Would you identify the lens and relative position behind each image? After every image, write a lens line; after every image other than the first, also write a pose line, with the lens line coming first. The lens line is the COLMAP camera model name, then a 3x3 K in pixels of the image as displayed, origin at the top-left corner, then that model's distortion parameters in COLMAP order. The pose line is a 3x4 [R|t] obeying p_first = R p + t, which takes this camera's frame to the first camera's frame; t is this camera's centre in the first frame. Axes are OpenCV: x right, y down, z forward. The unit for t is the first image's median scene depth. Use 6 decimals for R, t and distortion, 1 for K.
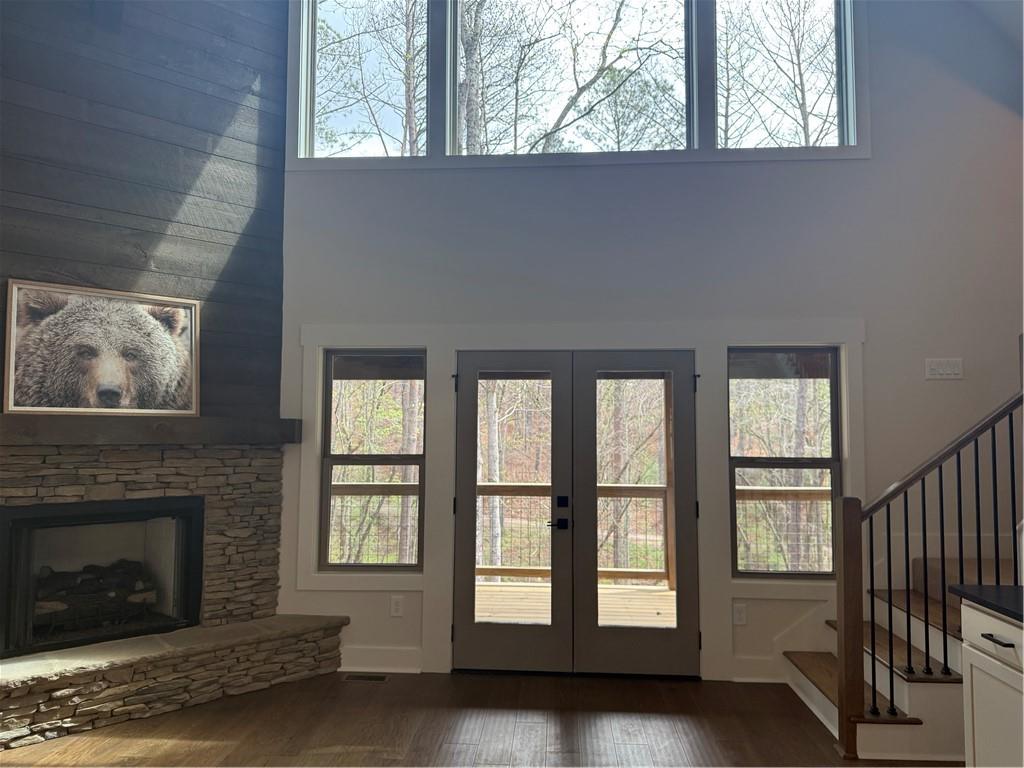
lens RADIAL K [[720.6, 0, 515.7], [0, 720.6, 384.8], [0, 0, 1]] dist [0.011115, -0.017179]
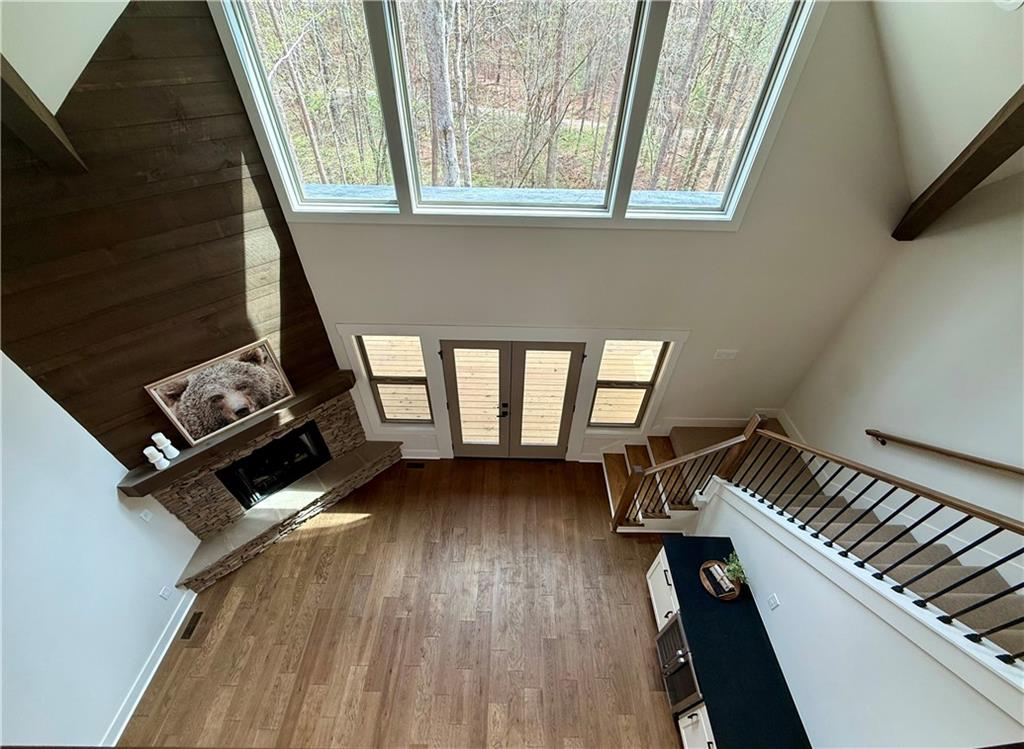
lens RADIAL K [[404.9, 0, 507.6], [0, 404.9, 375.1], [0, 0, 1]] dist [-0.000115, 0.000323]
pose [[0.998448, -0.030975, 0.046272, 0.025623], [-0.012016, 0.691566, 0.722214, -0.668719], [-0.054371, -0.721649, 0.690121, 0.320406]]
